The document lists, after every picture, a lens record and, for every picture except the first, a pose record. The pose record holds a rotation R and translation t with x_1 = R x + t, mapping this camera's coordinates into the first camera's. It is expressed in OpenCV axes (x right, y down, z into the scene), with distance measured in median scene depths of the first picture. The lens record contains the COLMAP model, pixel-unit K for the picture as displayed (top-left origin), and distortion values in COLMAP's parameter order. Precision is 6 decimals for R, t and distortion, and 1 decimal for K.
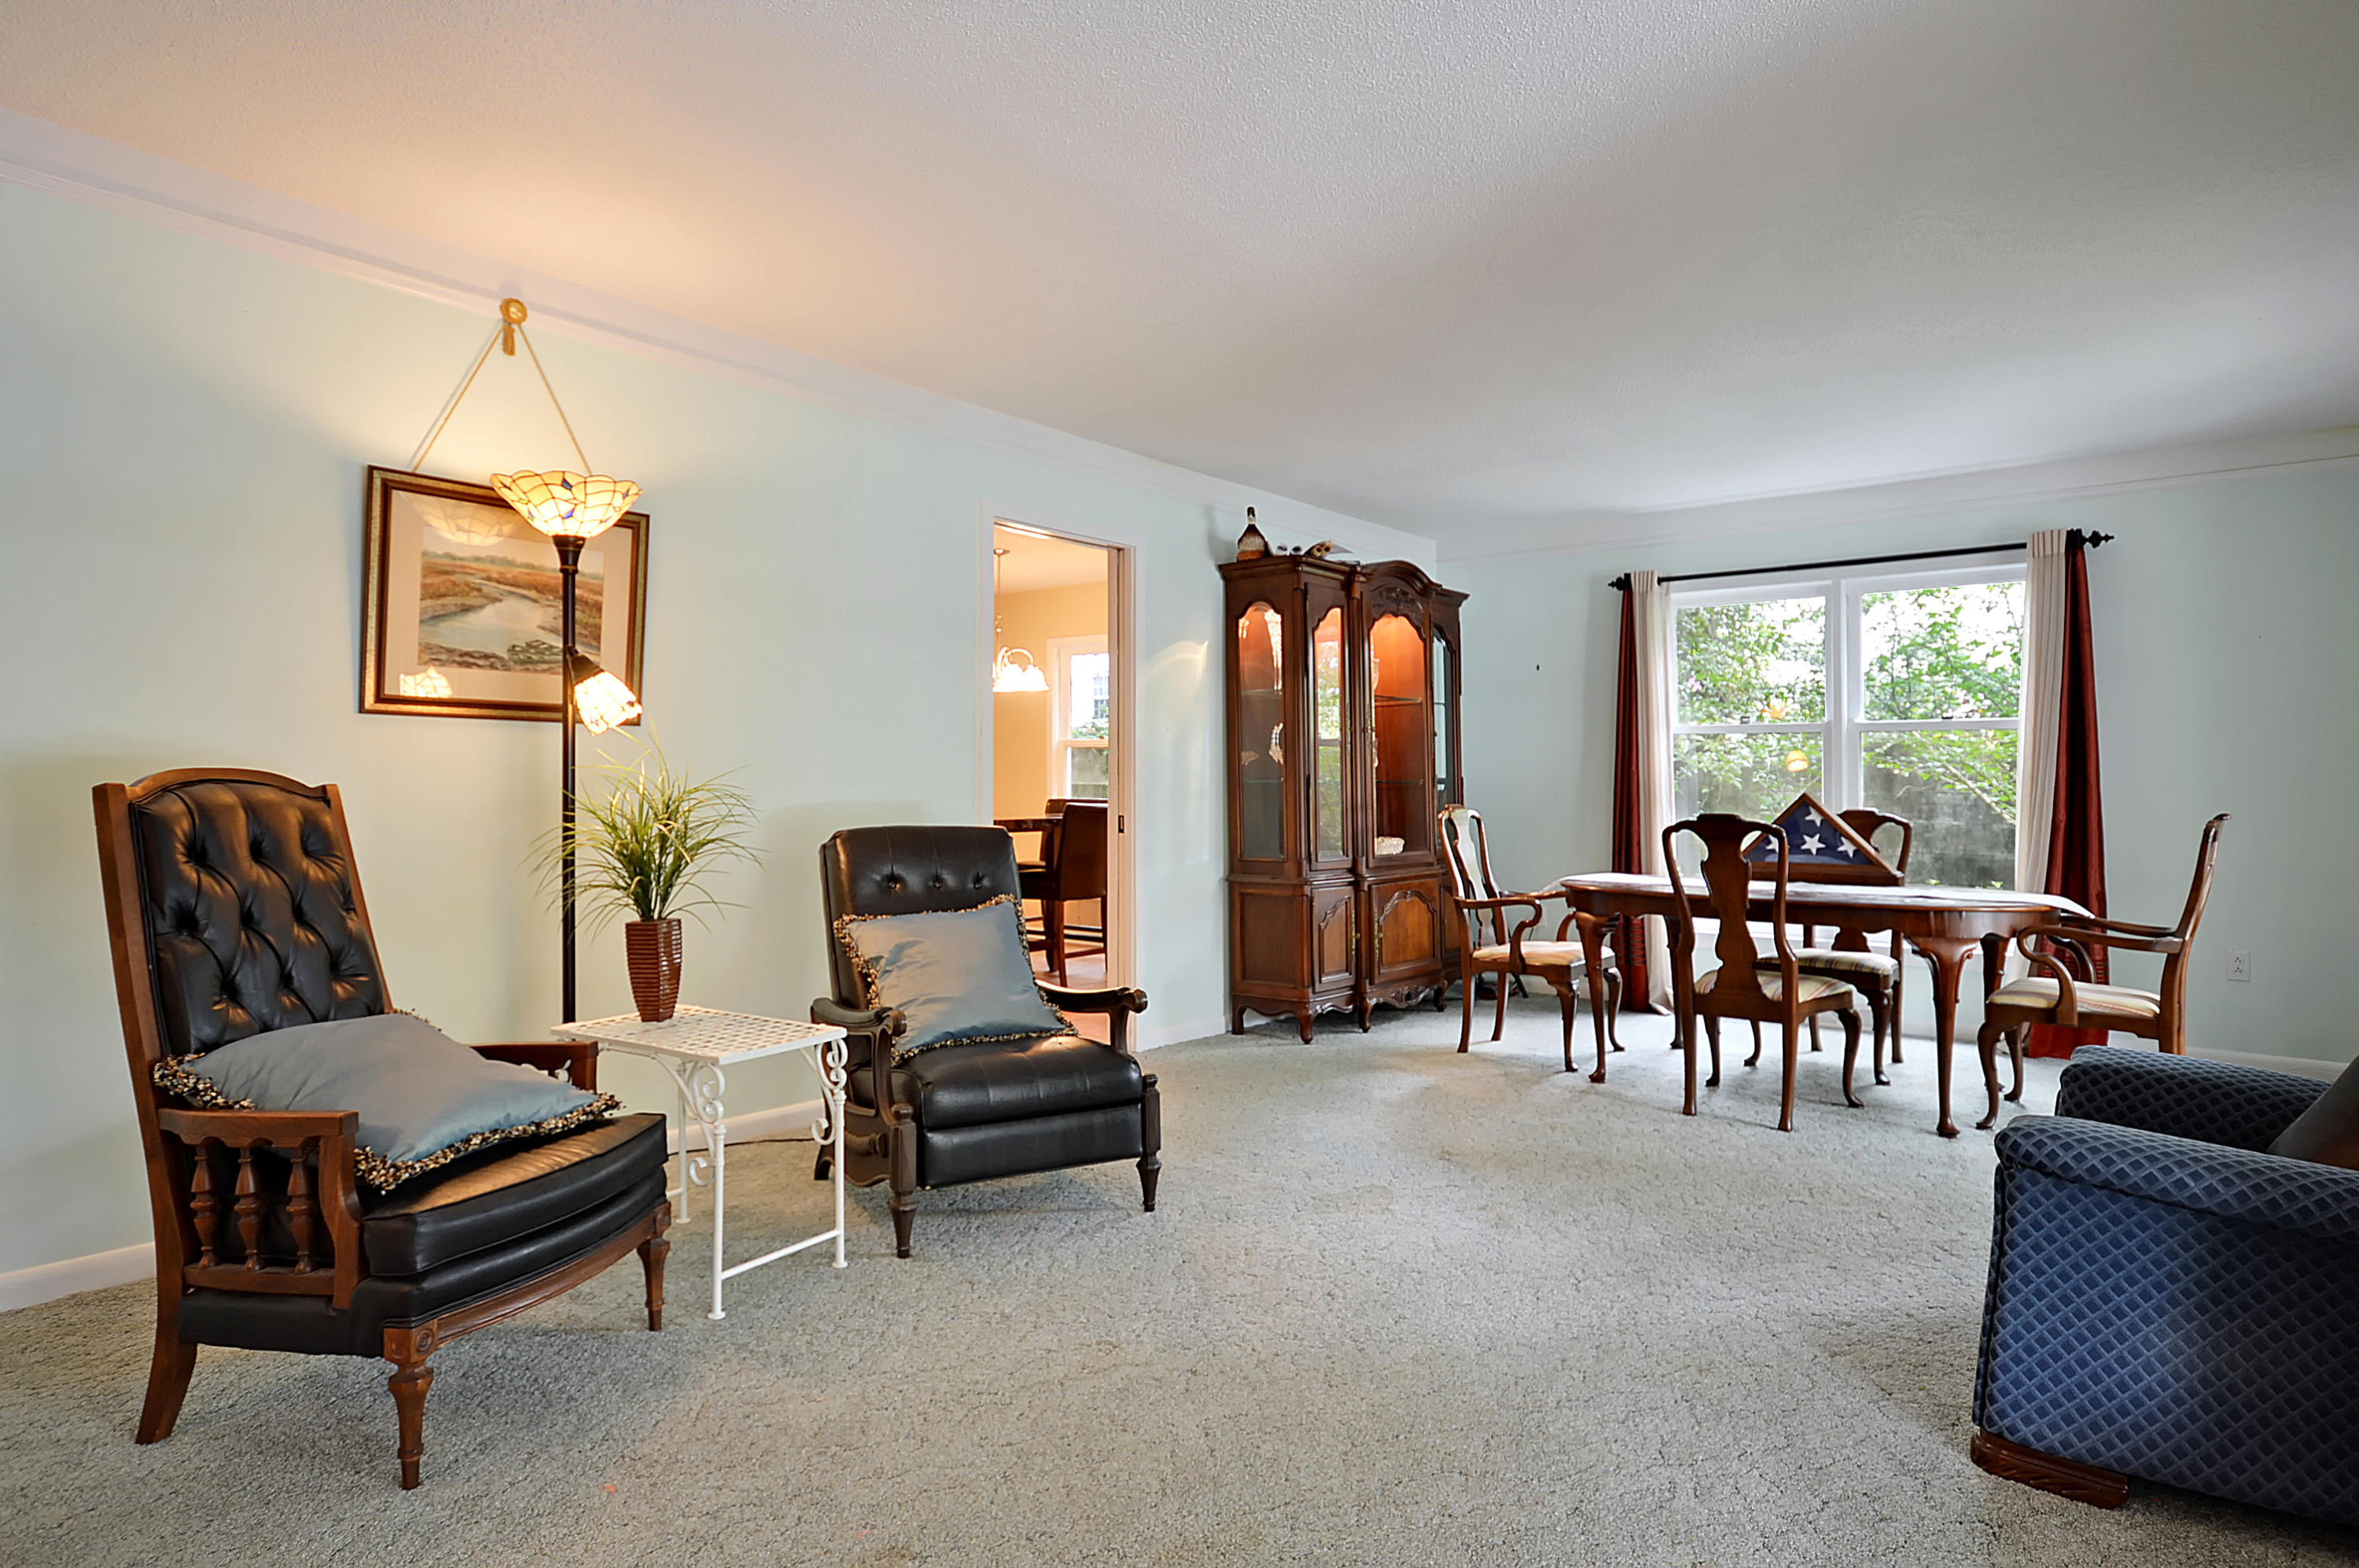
lens RADIAL K [[1228.0, 0, 1256.6], [0, 1228.0, 781.3], [0, 0, 1]] dist [0.006075, 0.001805]
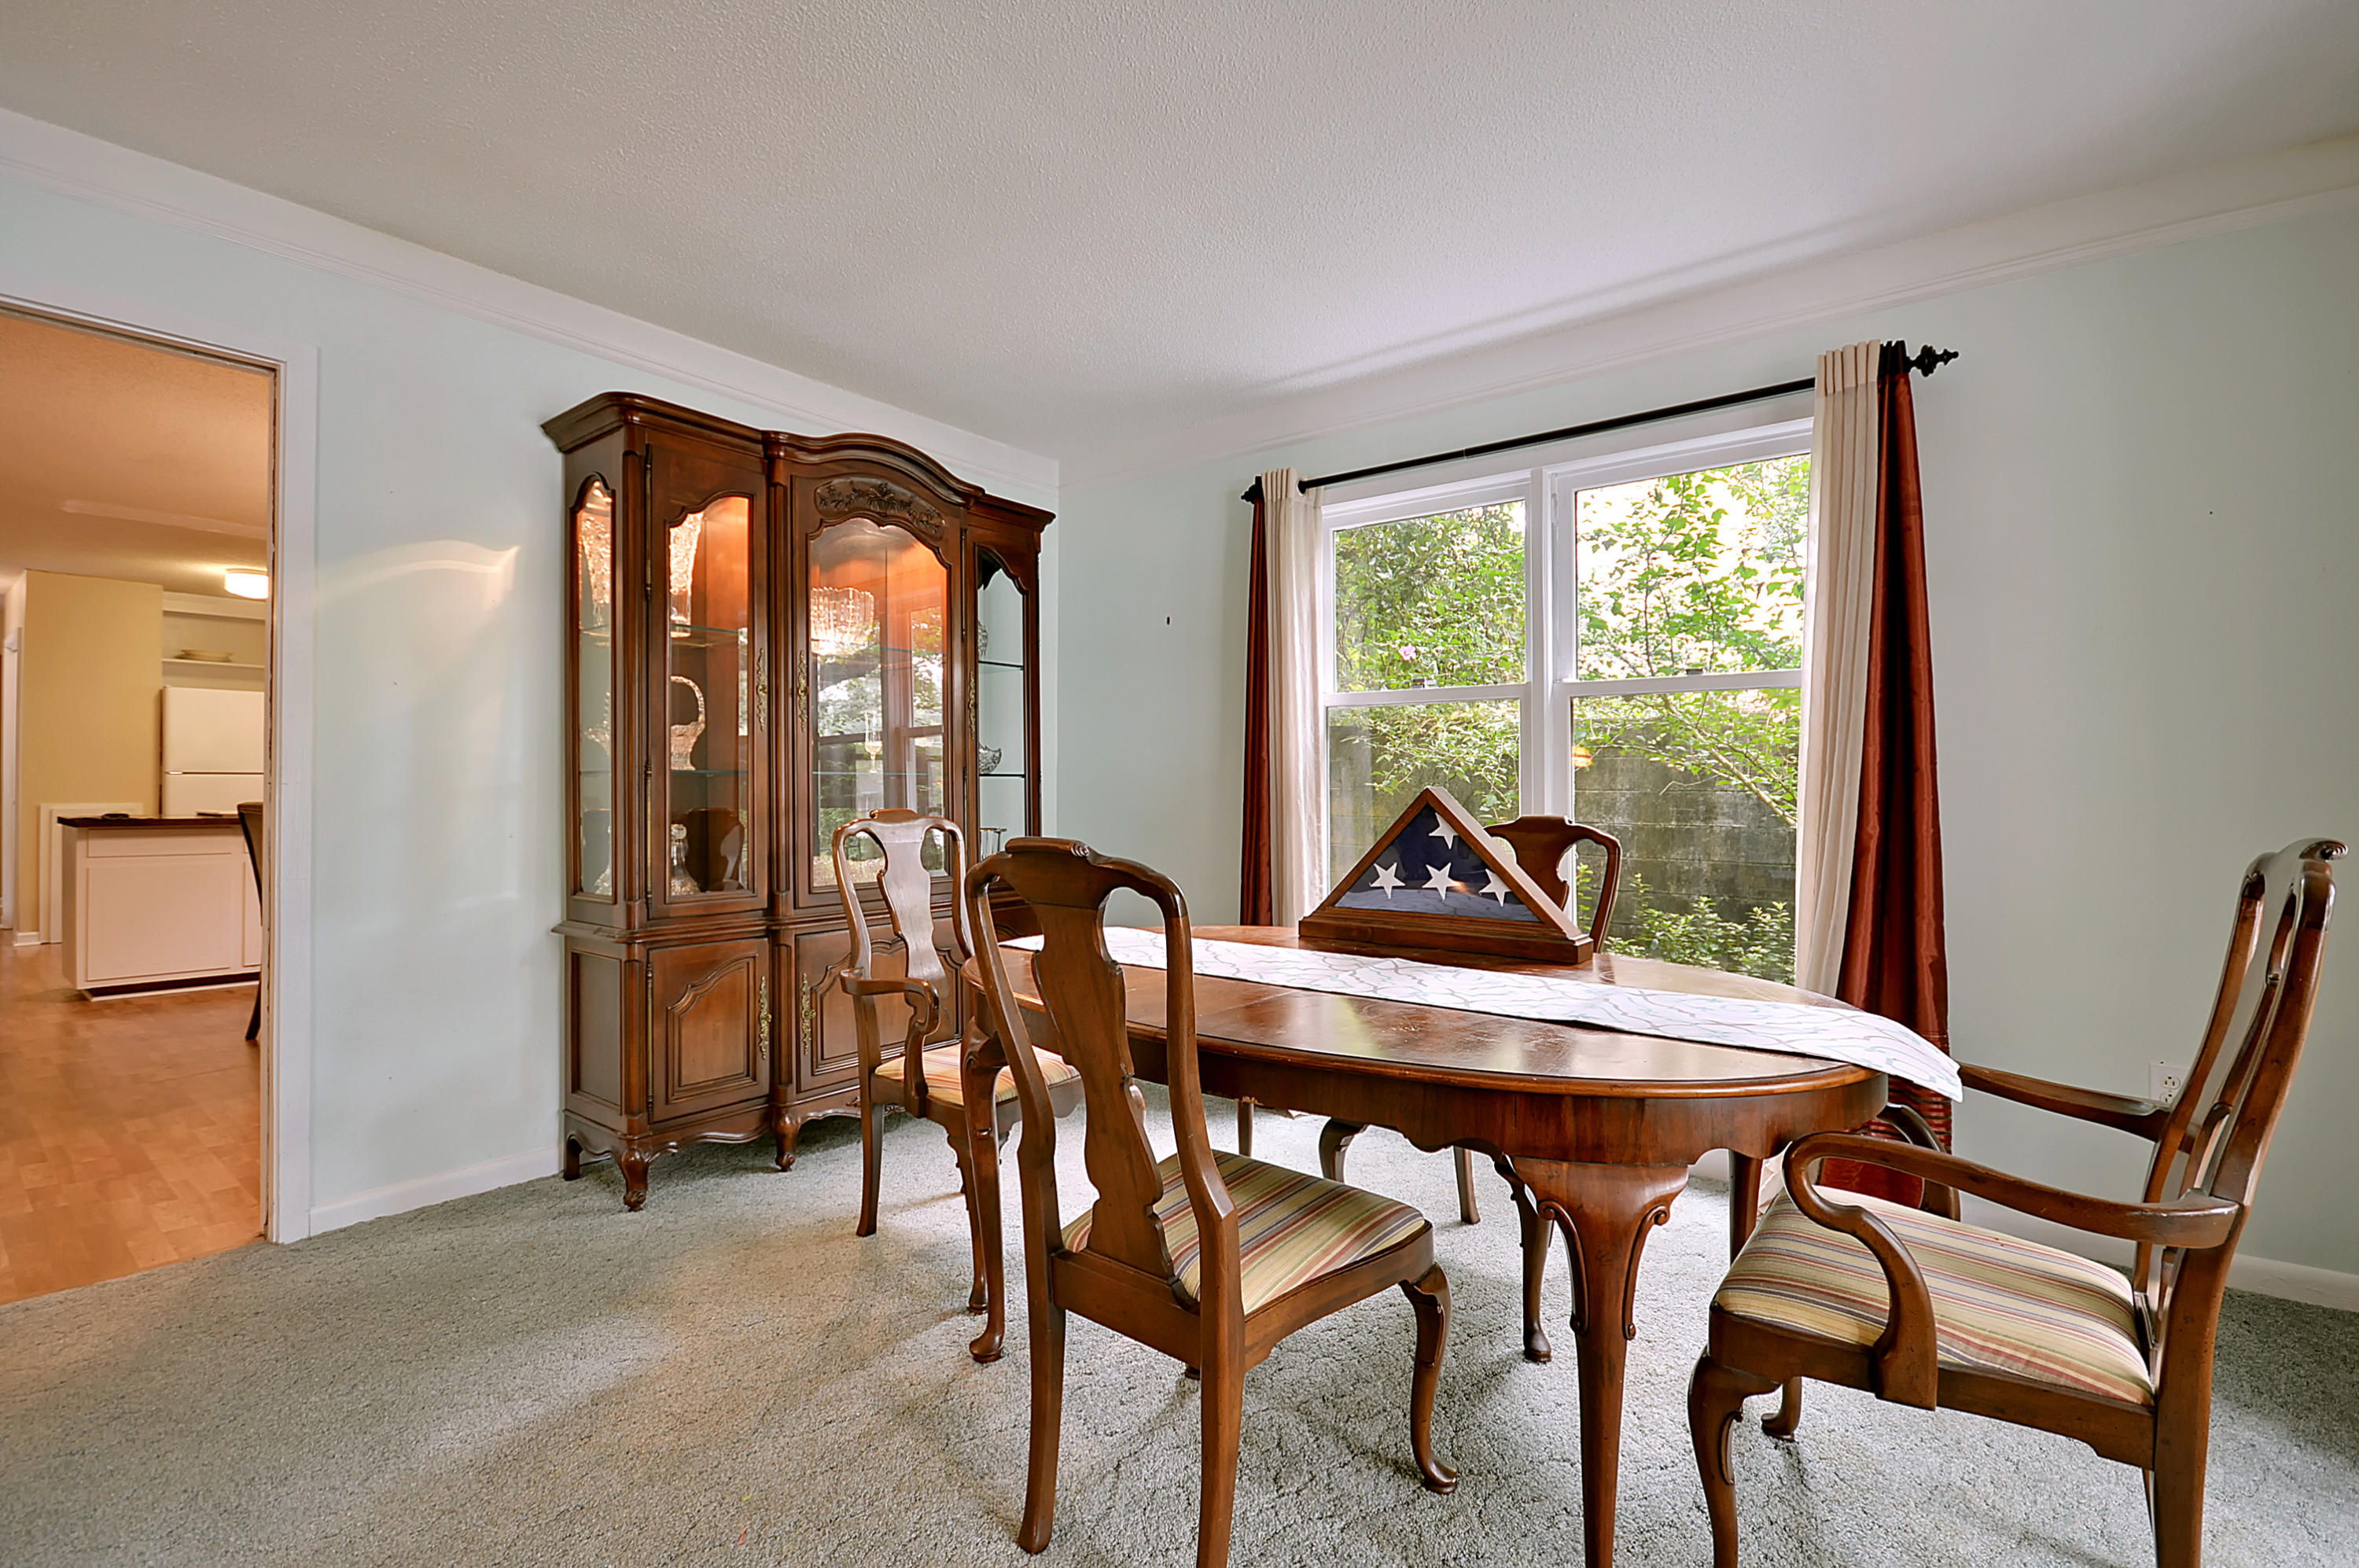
lens RADIAL K [[1083.2, 0, 1179.5], [0, 1083.2, 784.0], [0, 0, 1]] dist [-0.002386, -0.000432]
pose [[0.999664, -0.000923, 0.025888, 0.302769], [0.000855, 0.999996, 0.002648, 0.005352], [-0.025890, -0.002625, 0.999661, 0.481374]]
